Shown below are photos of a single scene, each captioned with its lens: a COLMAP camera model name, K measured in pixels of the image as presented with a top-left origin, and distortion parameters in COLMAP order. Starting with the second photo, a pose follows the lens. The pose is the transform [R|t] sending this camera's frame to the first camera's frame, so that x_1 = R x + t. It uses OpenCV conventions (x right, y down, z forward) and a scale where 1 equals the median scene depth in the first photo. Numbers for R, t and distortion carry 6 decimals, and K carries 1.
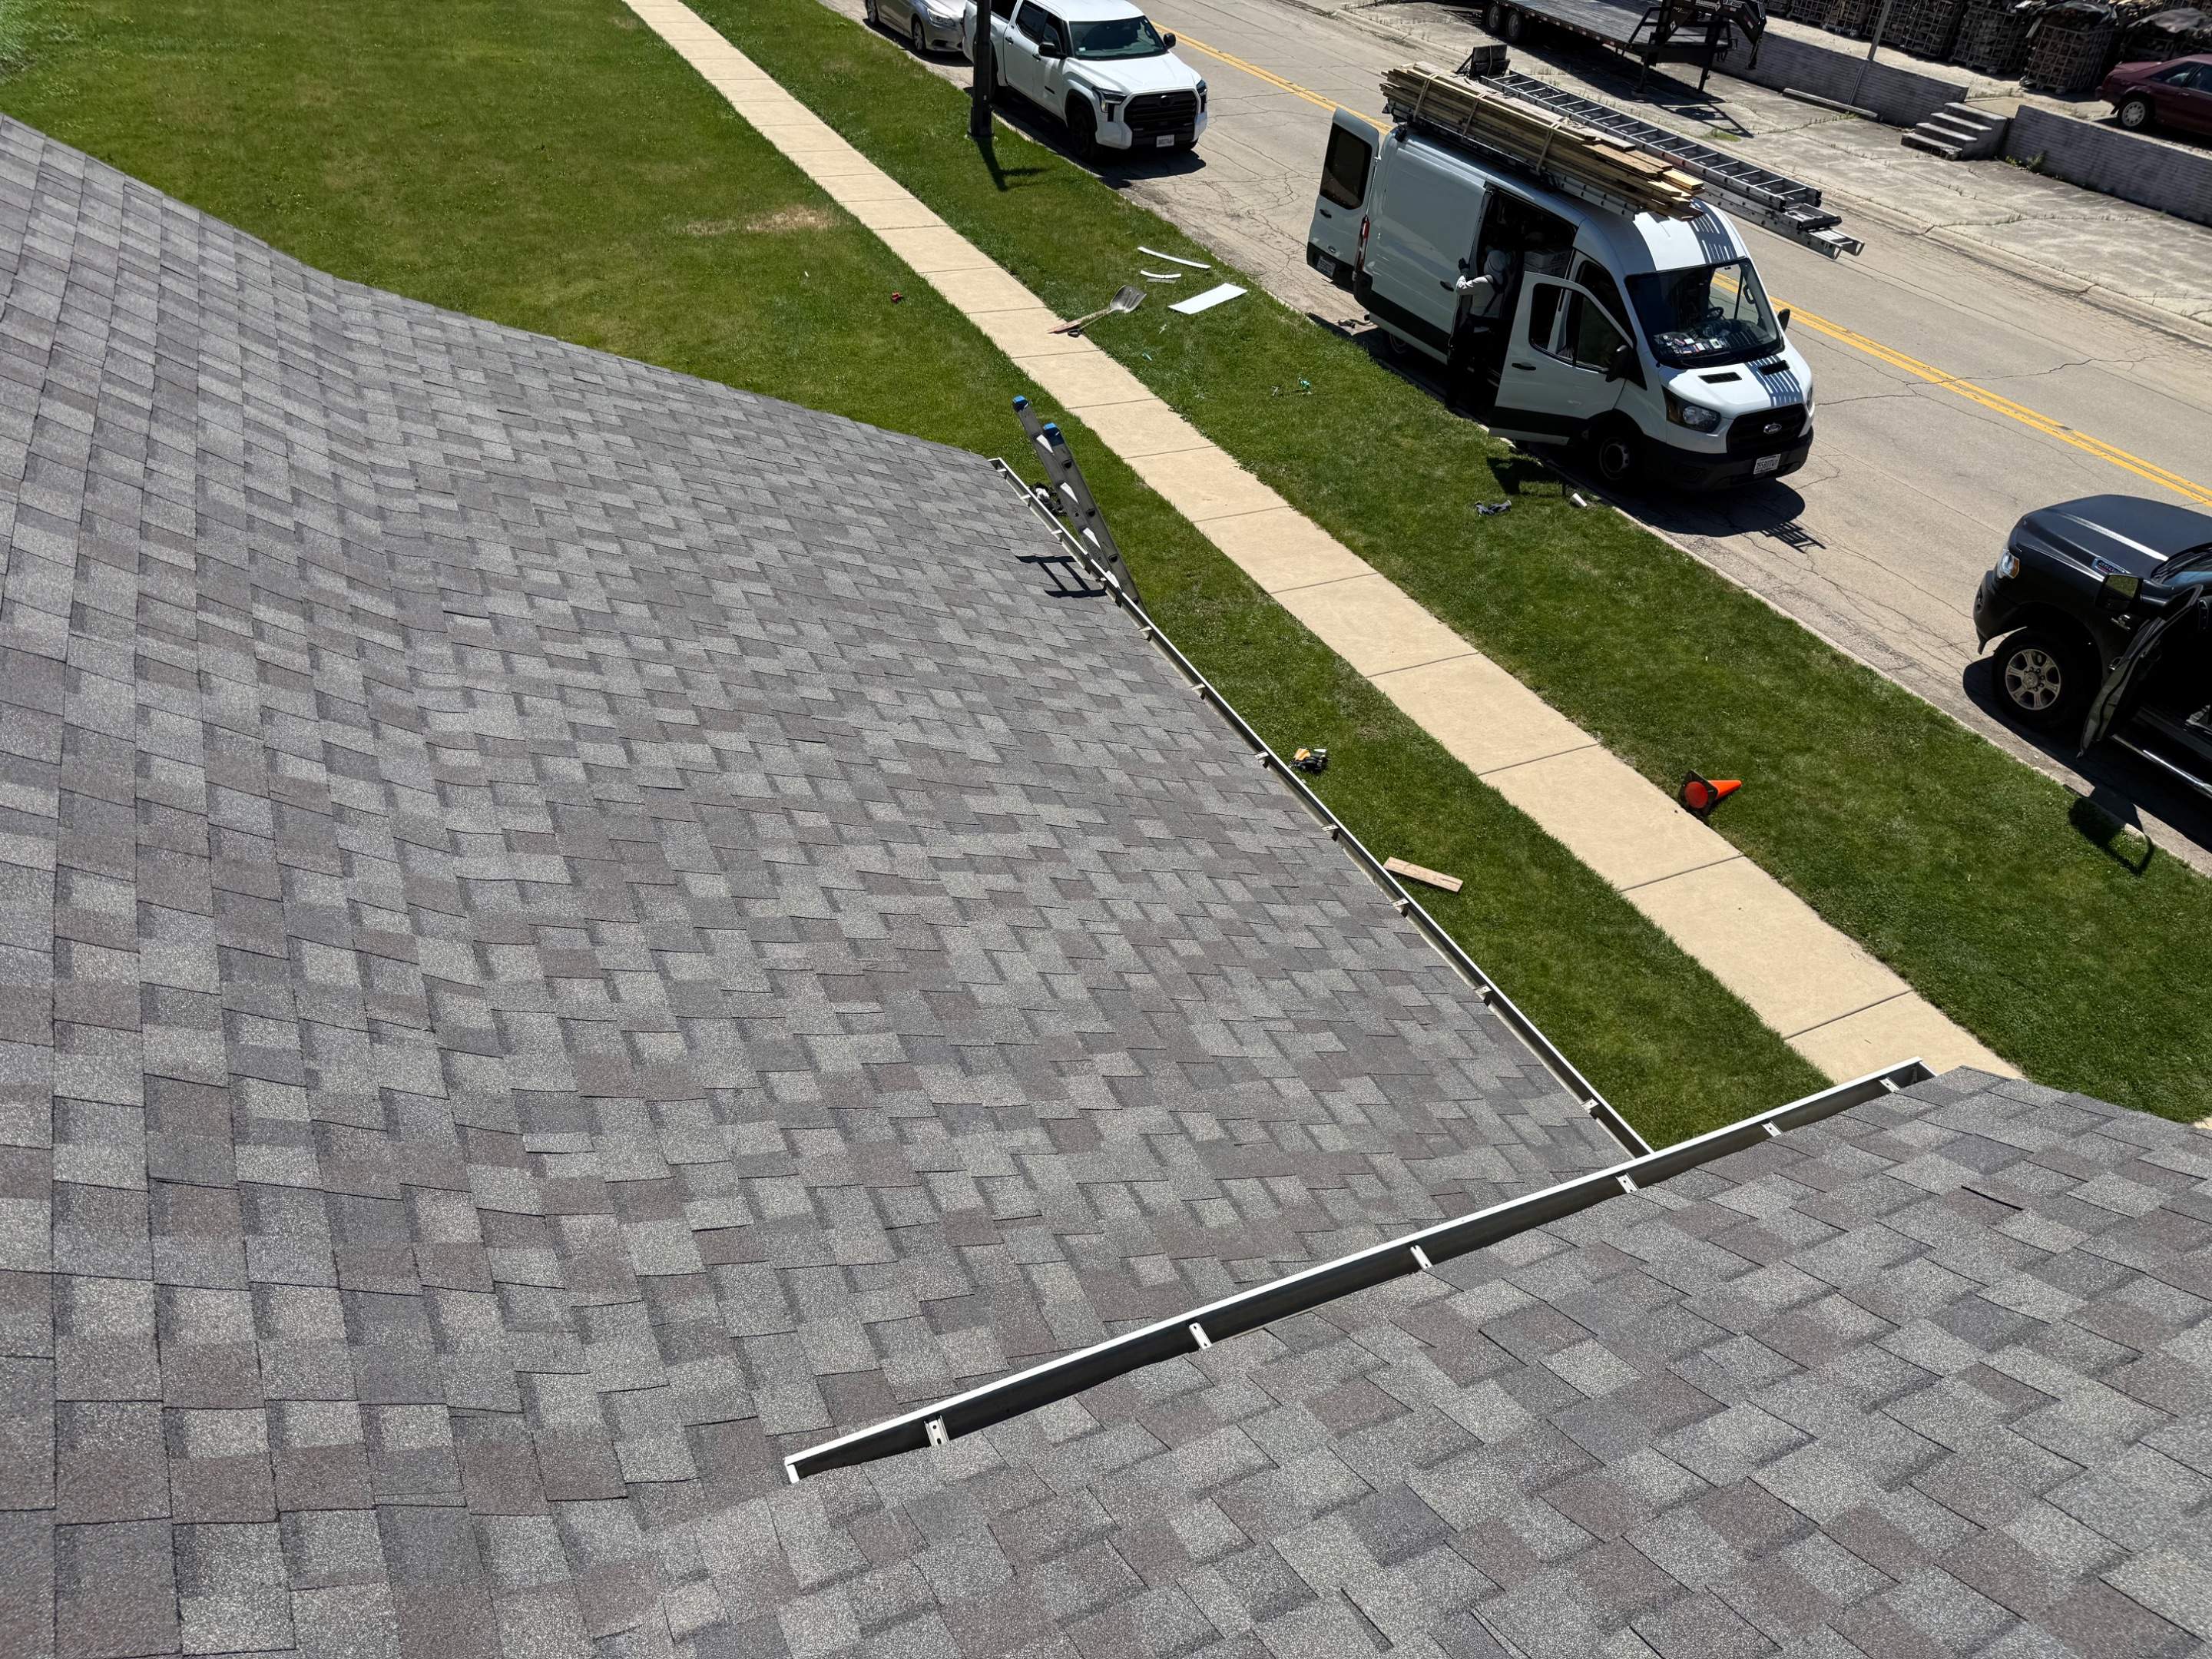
lens RADIAL K [[1690.5, 0, 1106.0], [0, 1690.5, 829.5], [0, 0, 1]] dist [0.007013, -0.004052]
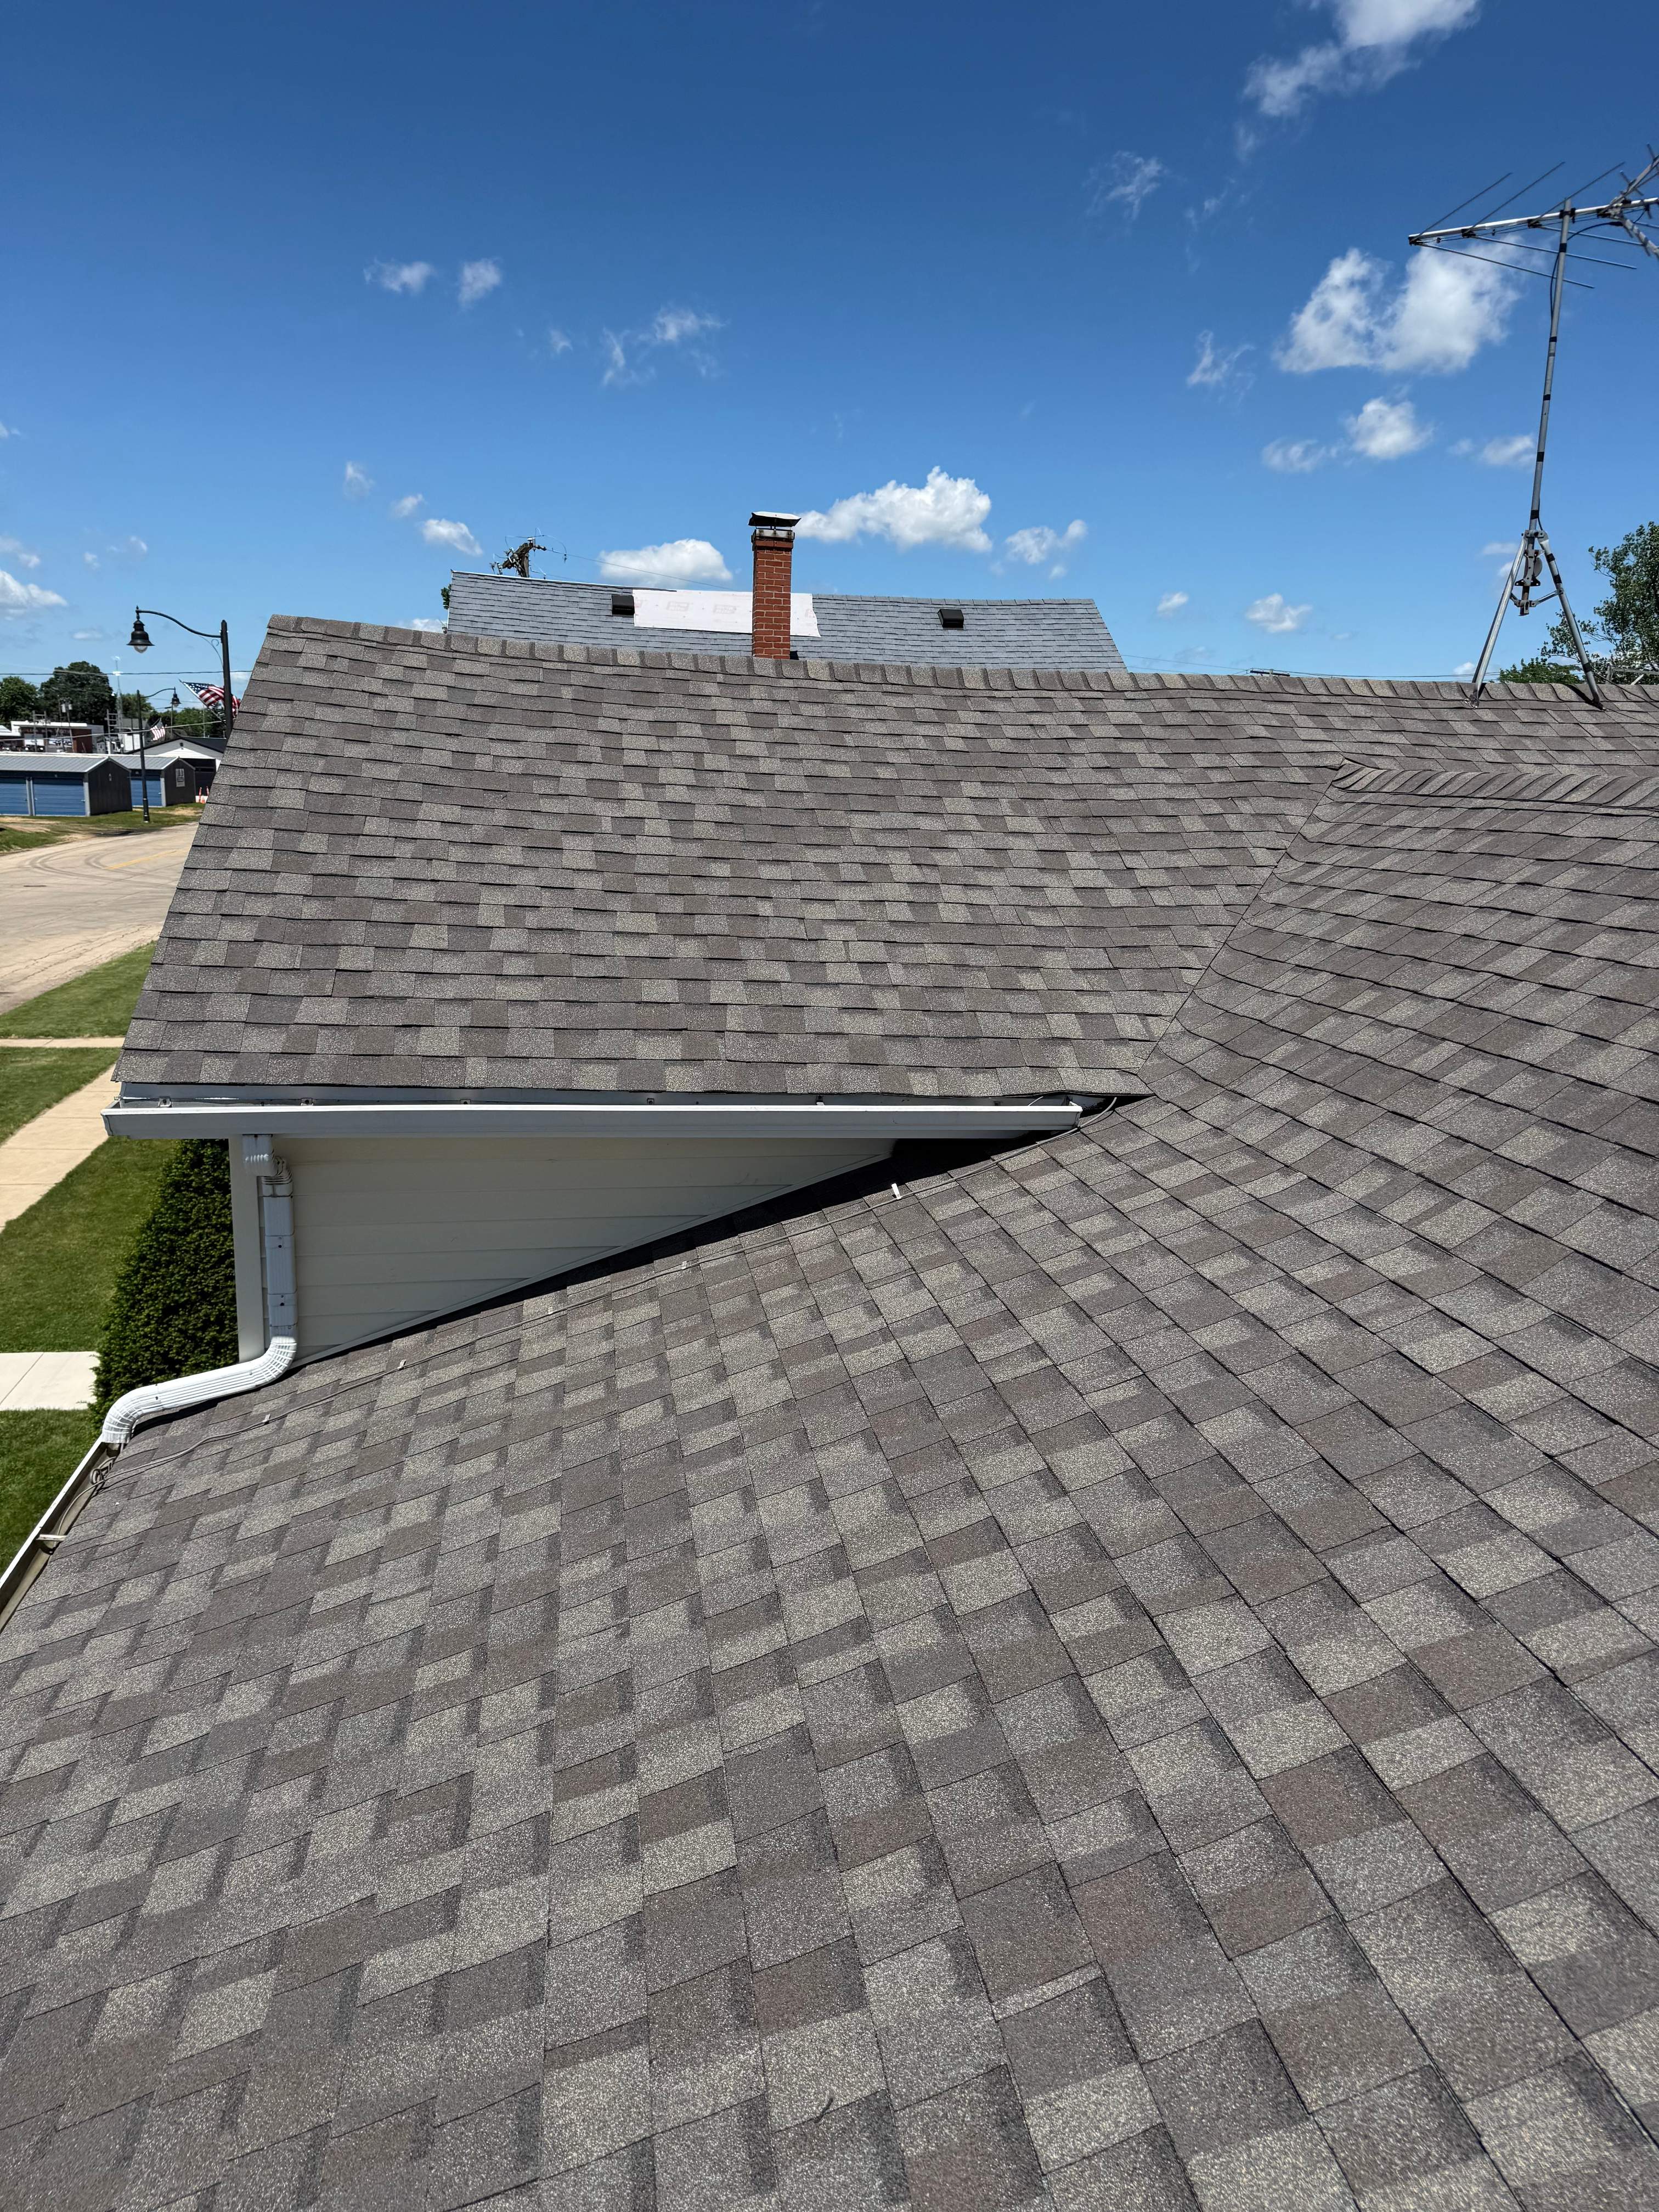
lens RADIAL K [[1542.6, 0, 829.5], [0, 1542.6, 1106.0], [0, 0, 1]] dist [0.000522, 0.000146]
pose [[-0.958301, -0.142647, 0.247609, -0.127233], [0.088702, 0.675202, 0.732280, -0.317326], [-0.271644, 0.723708, -0.634394, 0.799029]]
